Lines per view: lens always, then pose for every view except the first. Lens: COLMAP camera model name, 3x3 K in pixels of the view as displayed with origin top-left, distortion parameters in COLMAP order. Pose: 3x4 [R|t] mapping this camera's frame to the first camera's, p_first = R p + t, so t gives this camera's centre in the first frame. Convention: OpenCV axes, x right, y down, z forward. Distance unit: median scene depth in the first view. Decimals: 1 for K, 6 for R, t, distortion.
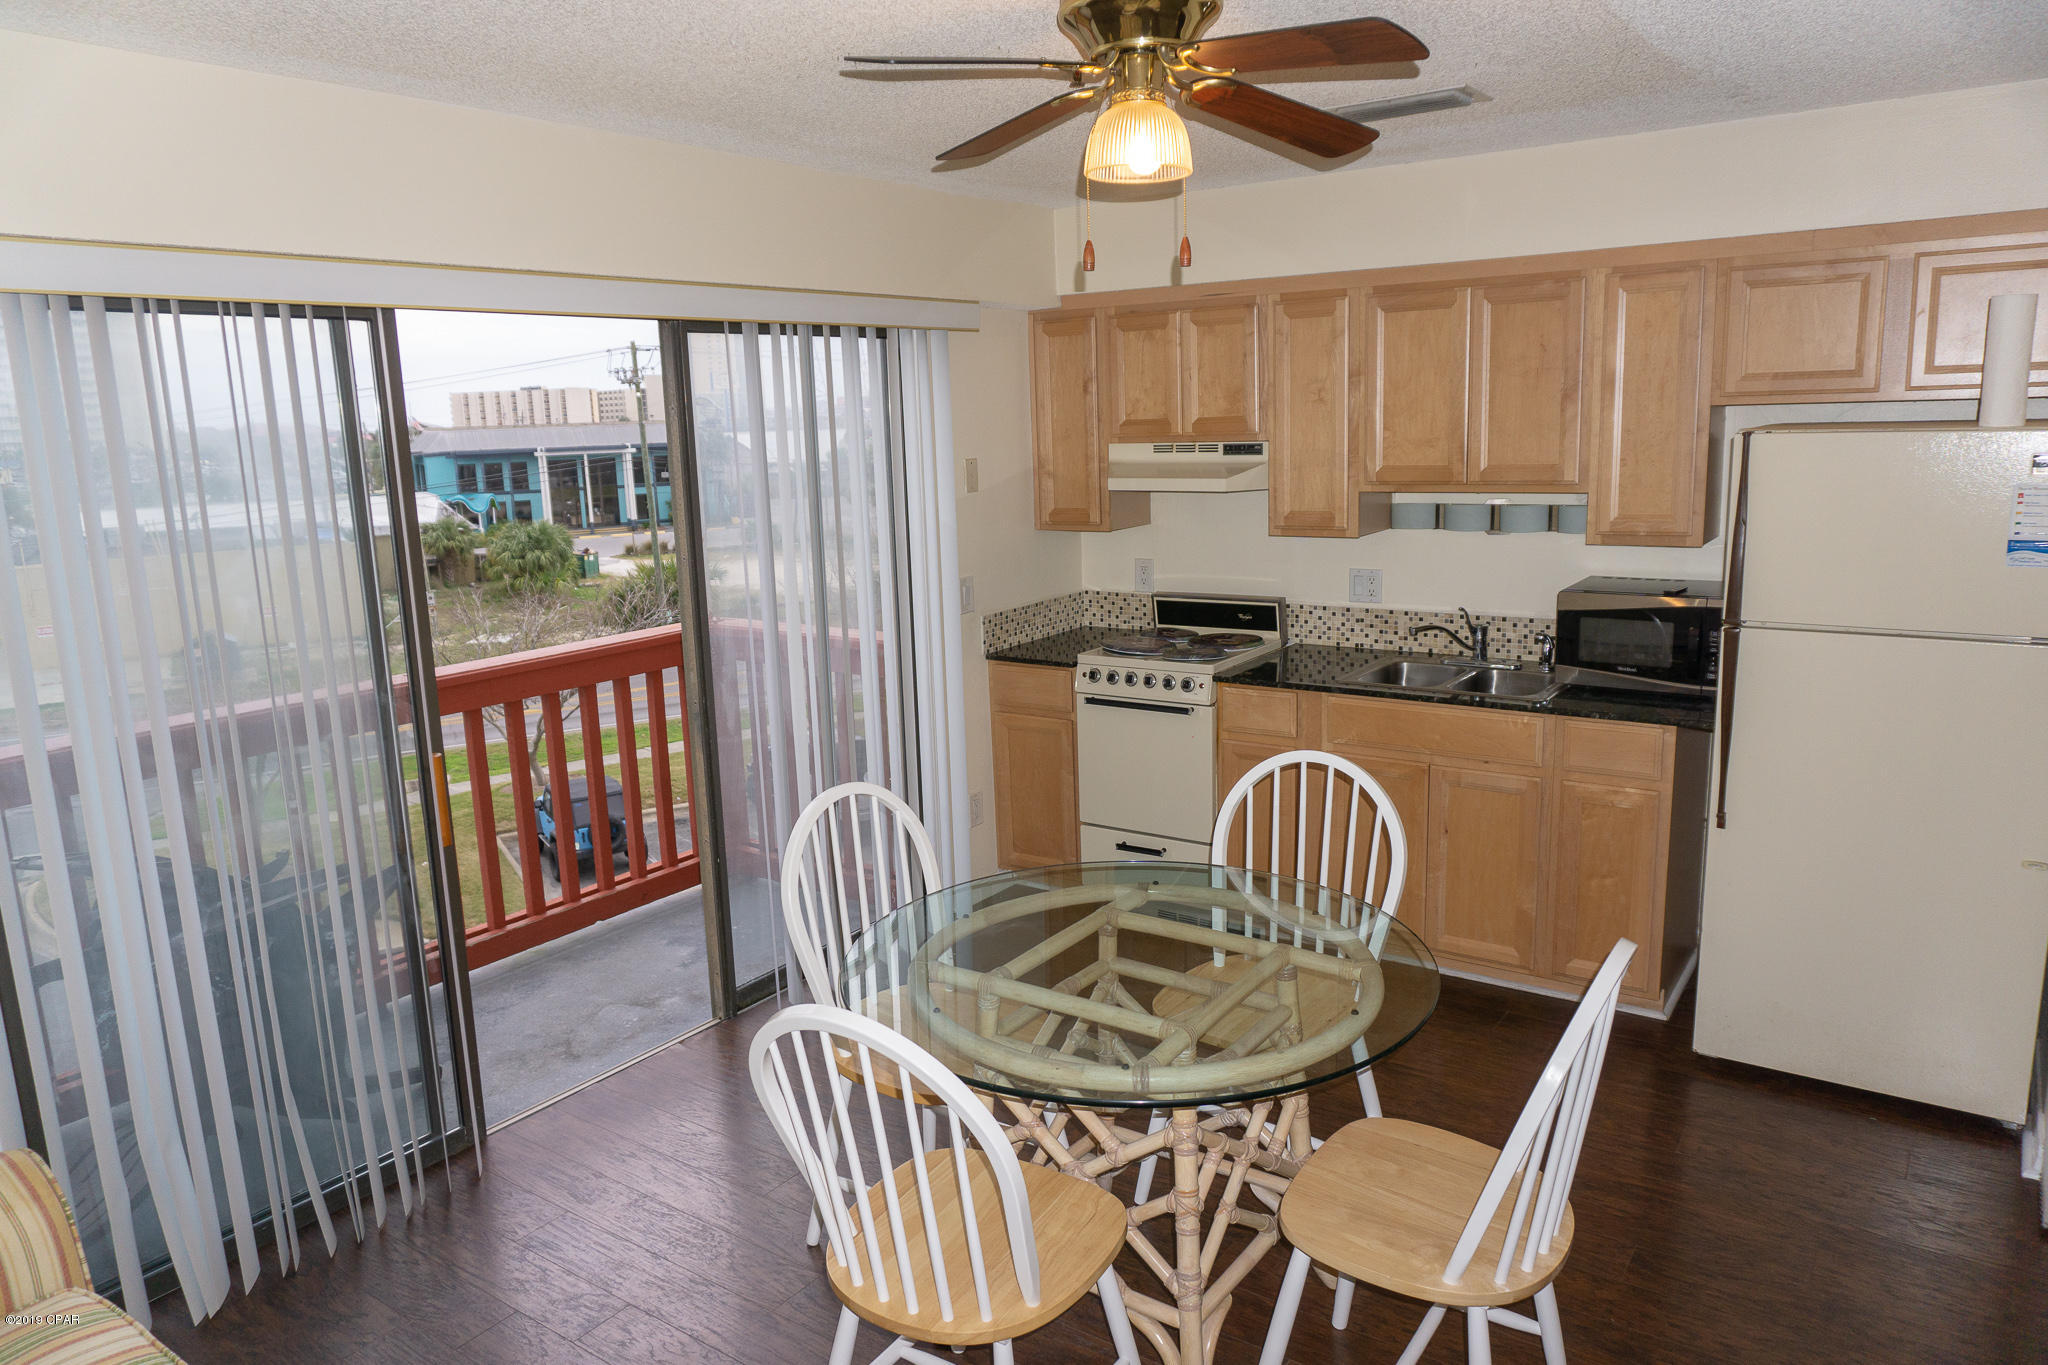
lens RADIAL K [[1396.2, 0, 1027.1], [0, 1396.2, 690.7], [0, 0, 1]] dist [-0.003699, -0.000447]
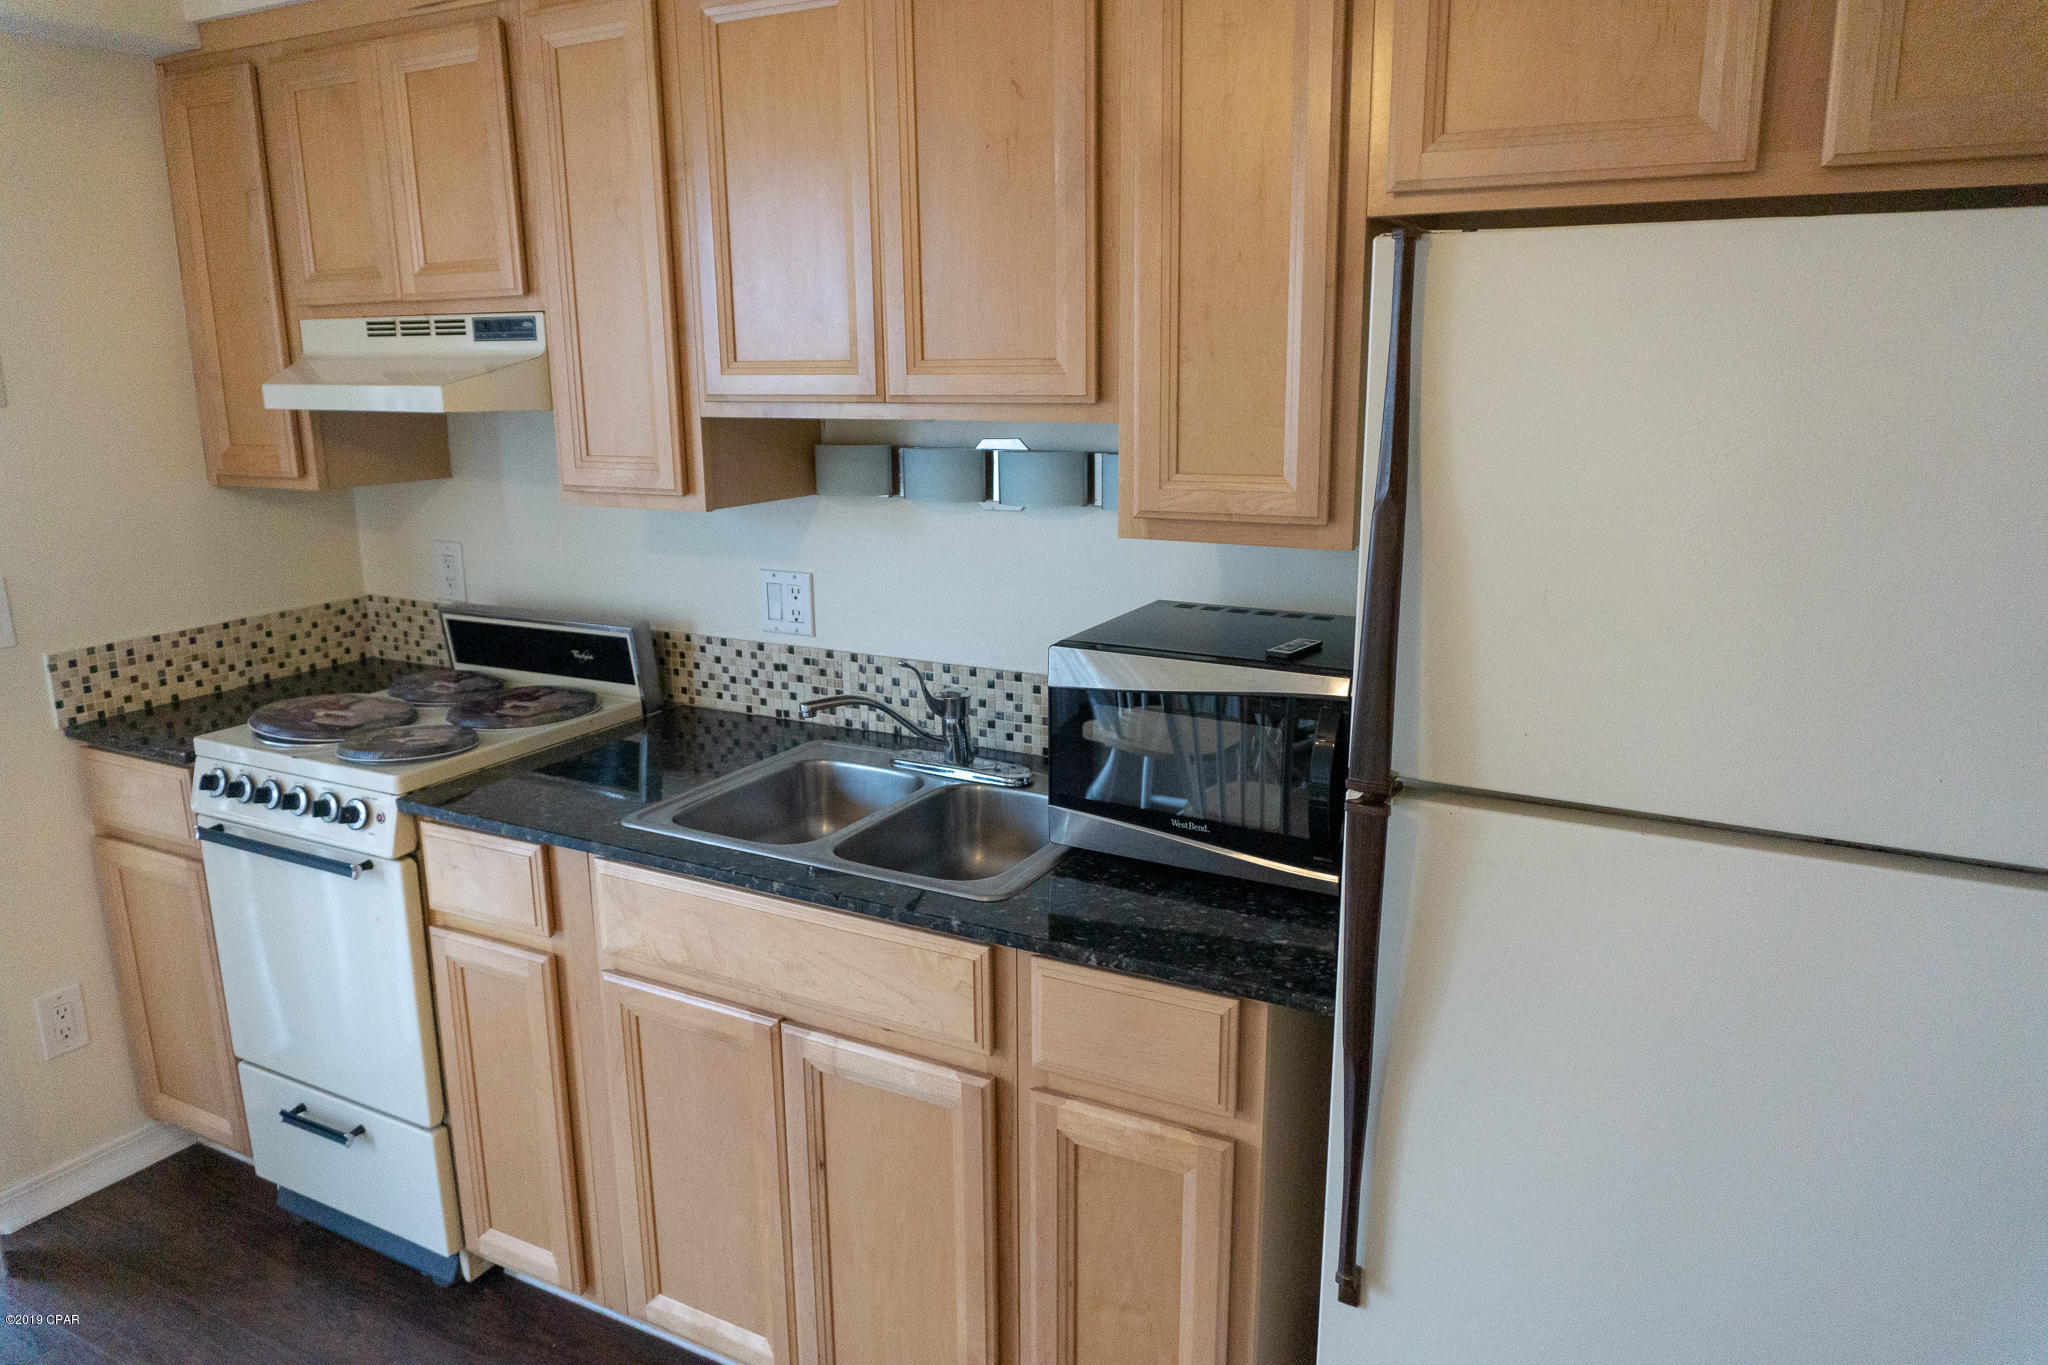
lens RADIAL K [[1365.9, 0, 1025.5], [0, 1365.9, 687.5], [0, 0, 1]] dist [-0.021580, -0.003516]
pose [[0.991477, 0.002209, 0.130259, 0.269250], [-0.005905, 0.999591, 0.027995, -0.059167], [-0.130144, -0.028526, 0.991085, 0.484453]]
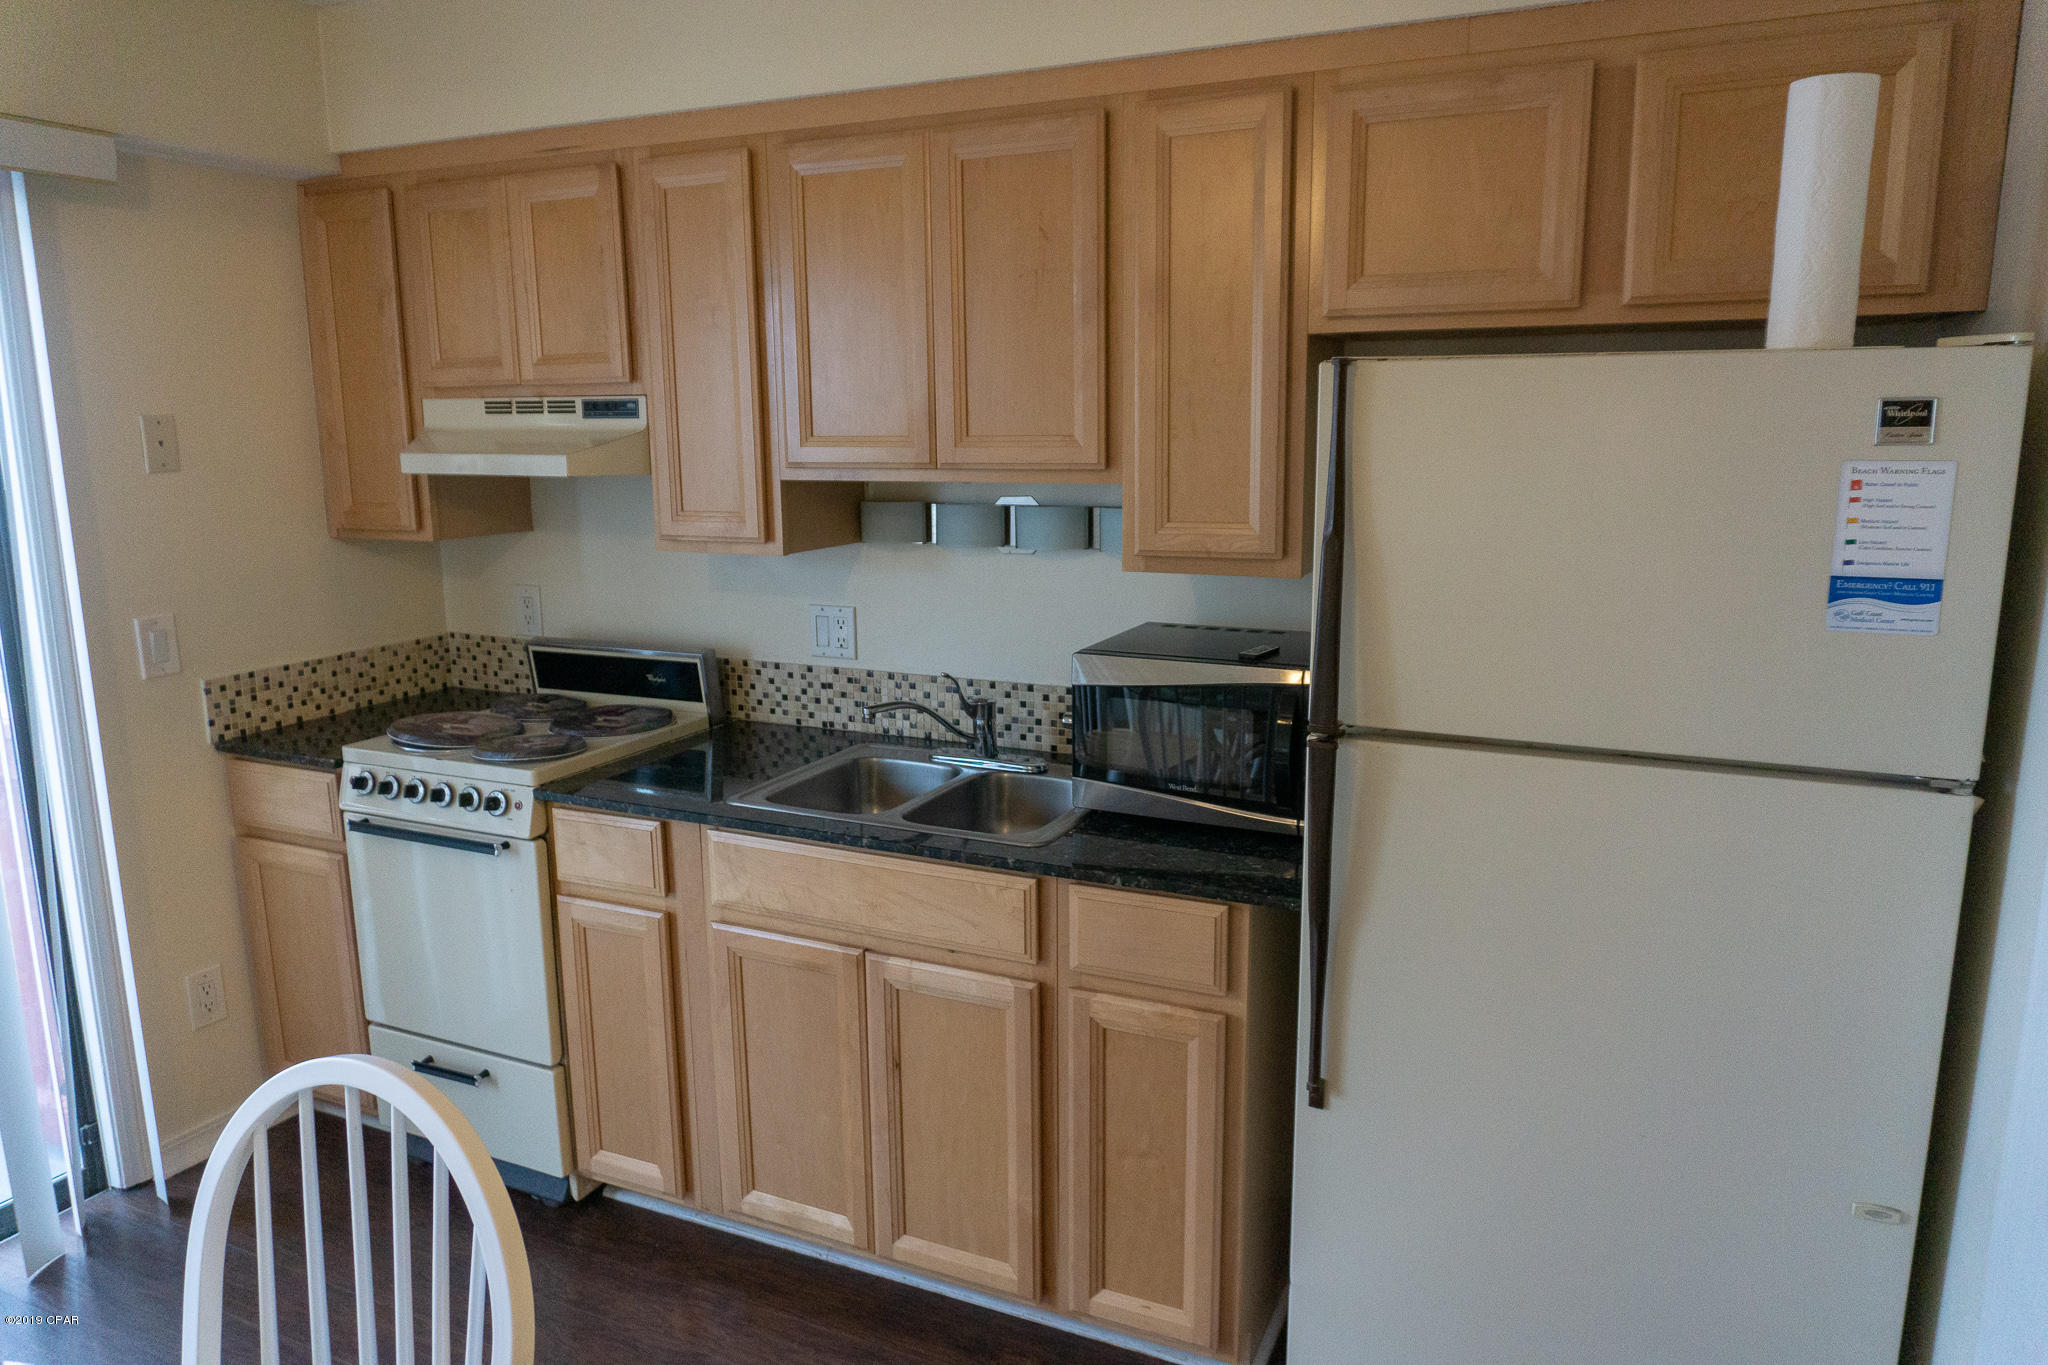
lens RADIAL K [[1368.7, 0, 1026.7], [0, 1368.7, 685.3], [0, 0, 1]] dist [-0.005406, -0.013529]
pose [[0.983068, -0.003605, 0.183204, 0.218386], [0.006470, 0.999866, -0.015042, -0.041523], [-0.183125, 0.015973, 0.982960, 0.375804]]
